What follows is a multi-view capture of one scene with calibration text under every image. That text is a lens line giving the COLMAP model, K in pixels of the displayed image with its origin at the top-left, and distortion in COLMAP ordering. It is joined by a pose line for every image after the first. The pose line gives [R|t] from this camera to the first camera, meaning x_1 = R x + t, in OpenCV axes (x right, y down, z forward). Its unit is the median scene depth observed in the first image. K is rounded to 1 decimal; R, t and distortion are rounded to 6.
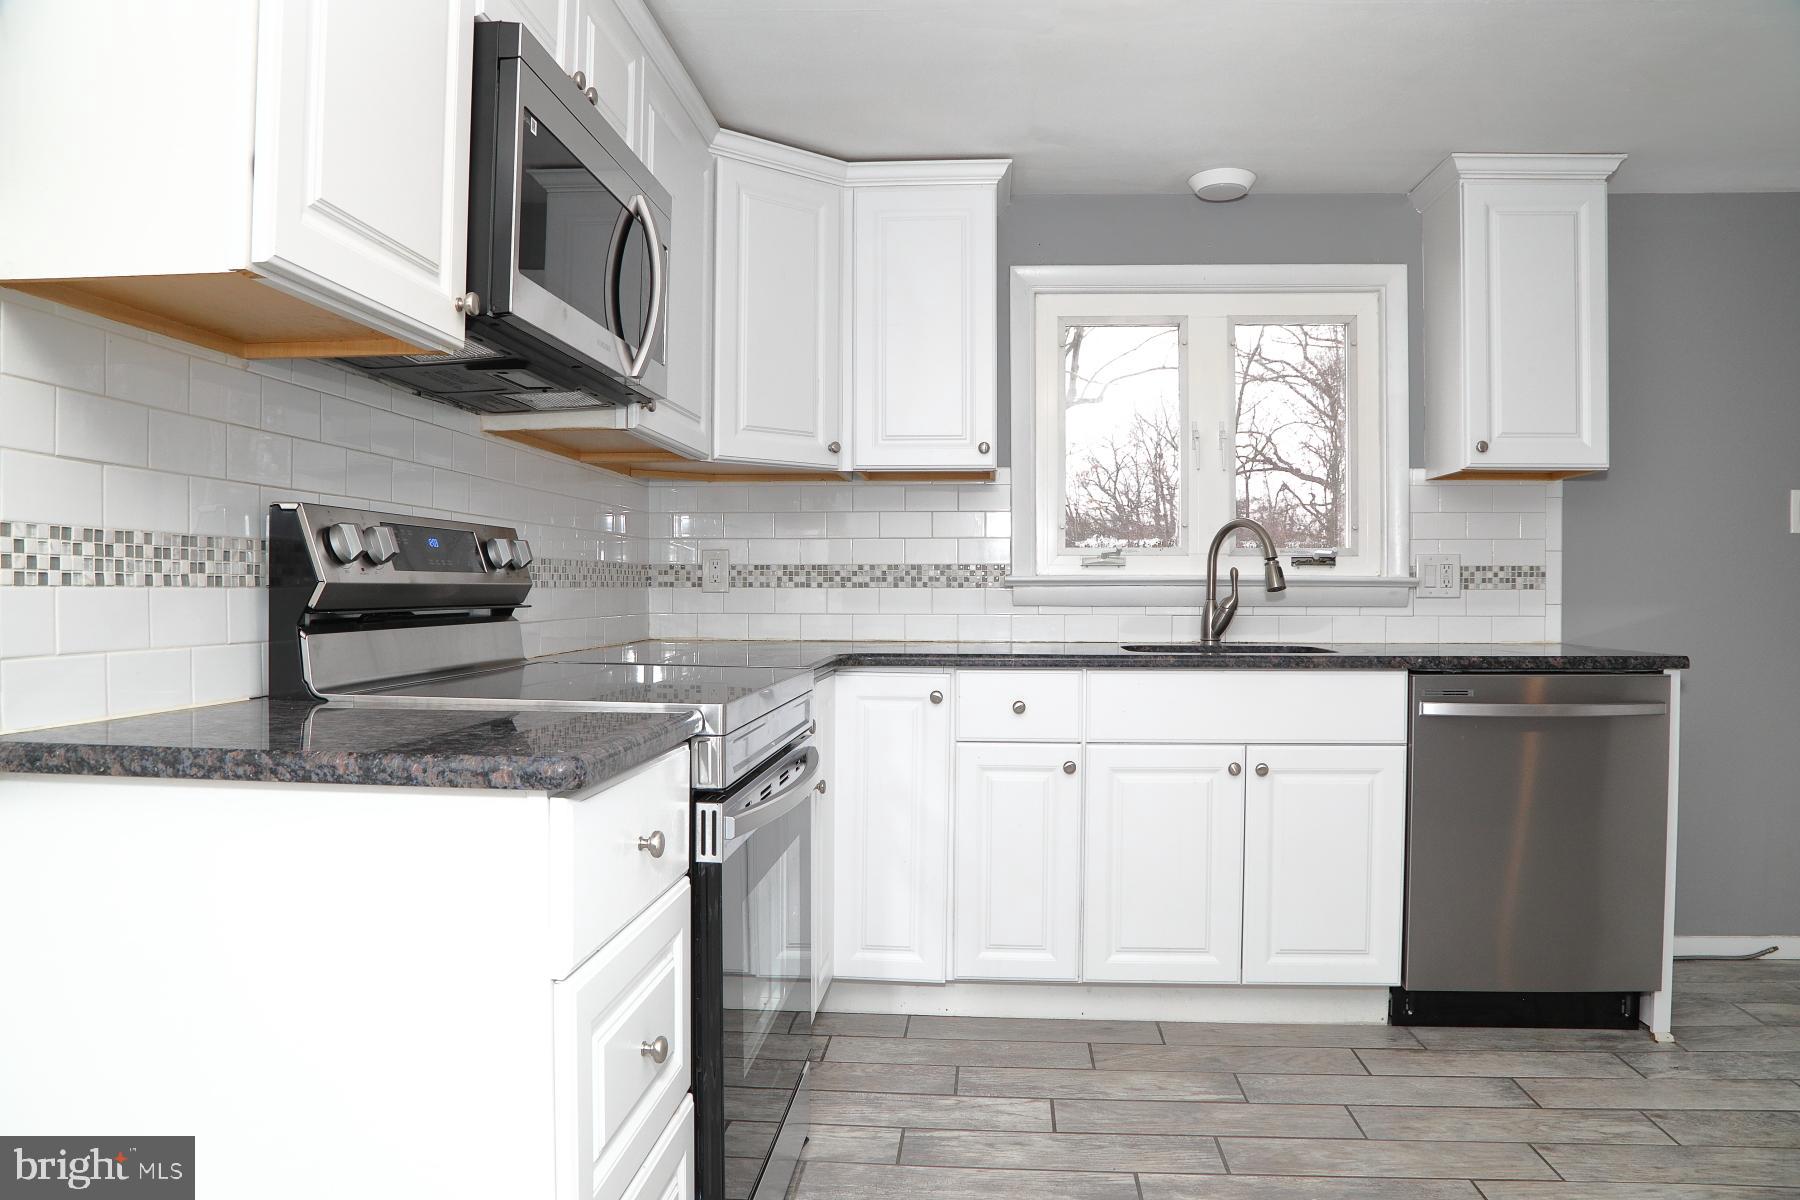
lens RADIAL K [[1236.2, 0, 901.5], [0, 1236.2, 605.3], [0, 0, 1]] dist [-0.097540, 0.040248]
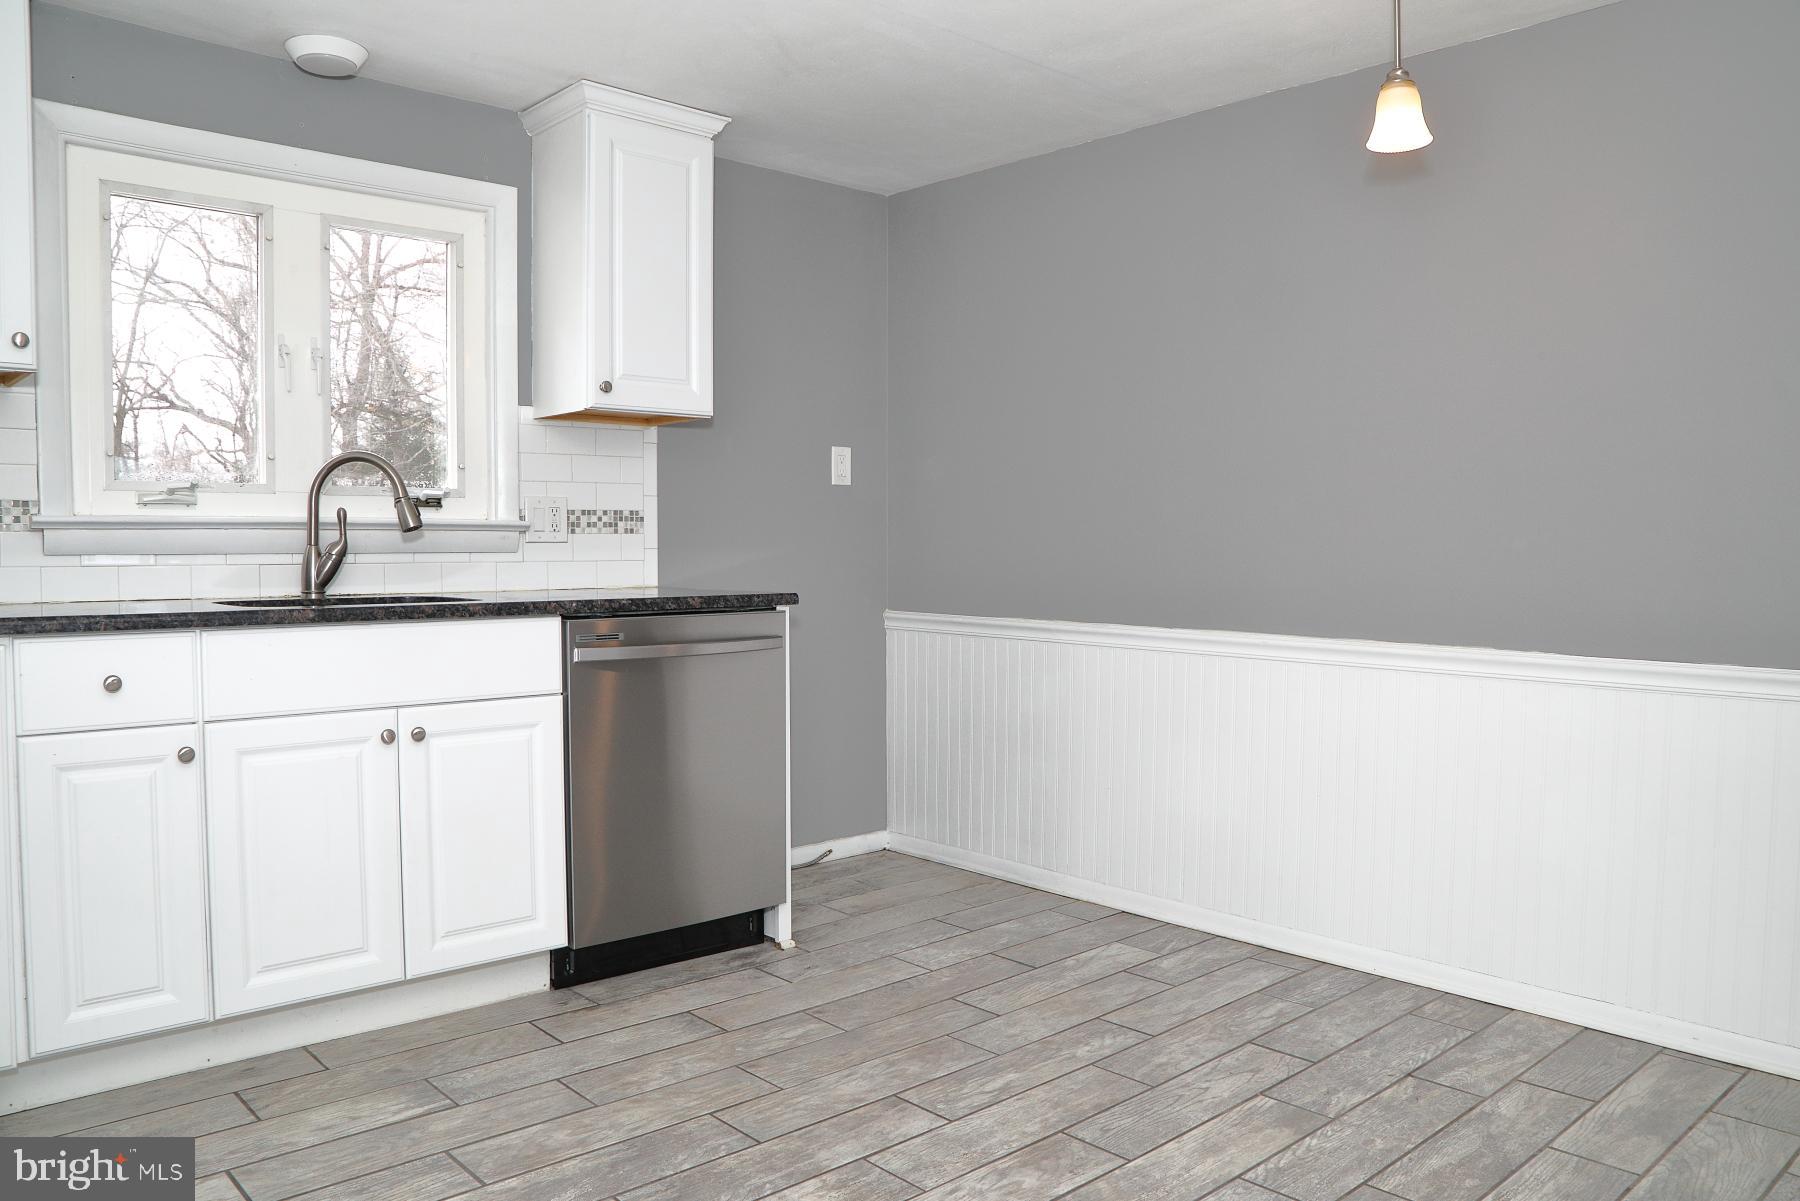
lens RADIAL K [[1323.1, 0, 898.5], [0, 1323.1, 600.3], [0, 0, 1]] dist [-0.081666, 0.029072]
pose [[0.686153, -0.031928, 0.726756, -0.149898], [0.012338, 0.999403, 0.032258, 0.011360], [-0.727352, -0.013167, 0.686138, 0.099587]]
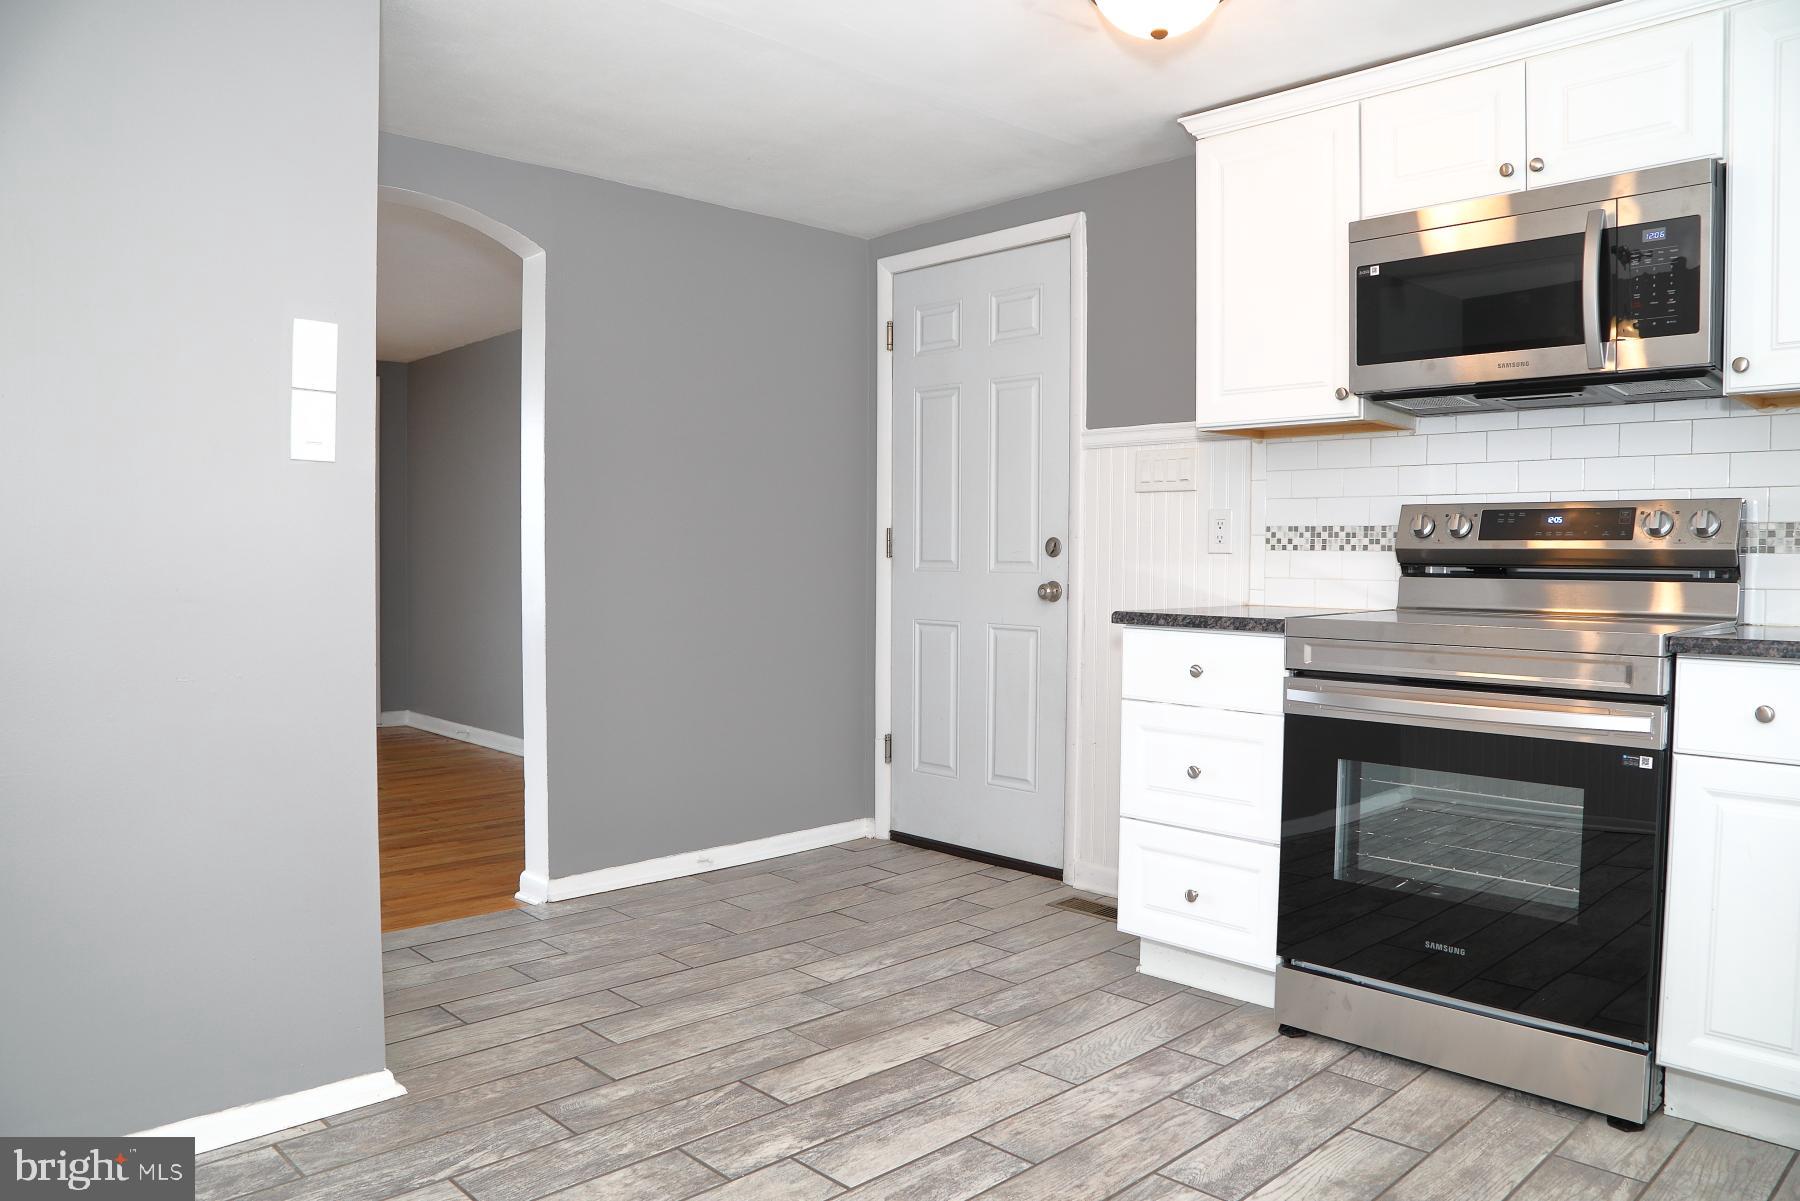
lens RADIAL K [[1236.2, 0, 896.5], [0, 1236.2, 614.4], [0, 0, 1]] dist [-0.097540, 0.040248]
pose [[-0.673469, 0.010937, -0.739135, 1.047706], [-0.031235, 0.998576, 0.043237, 0.019435], [0.738555, 0.052206, -0.672169, 1.265534]]
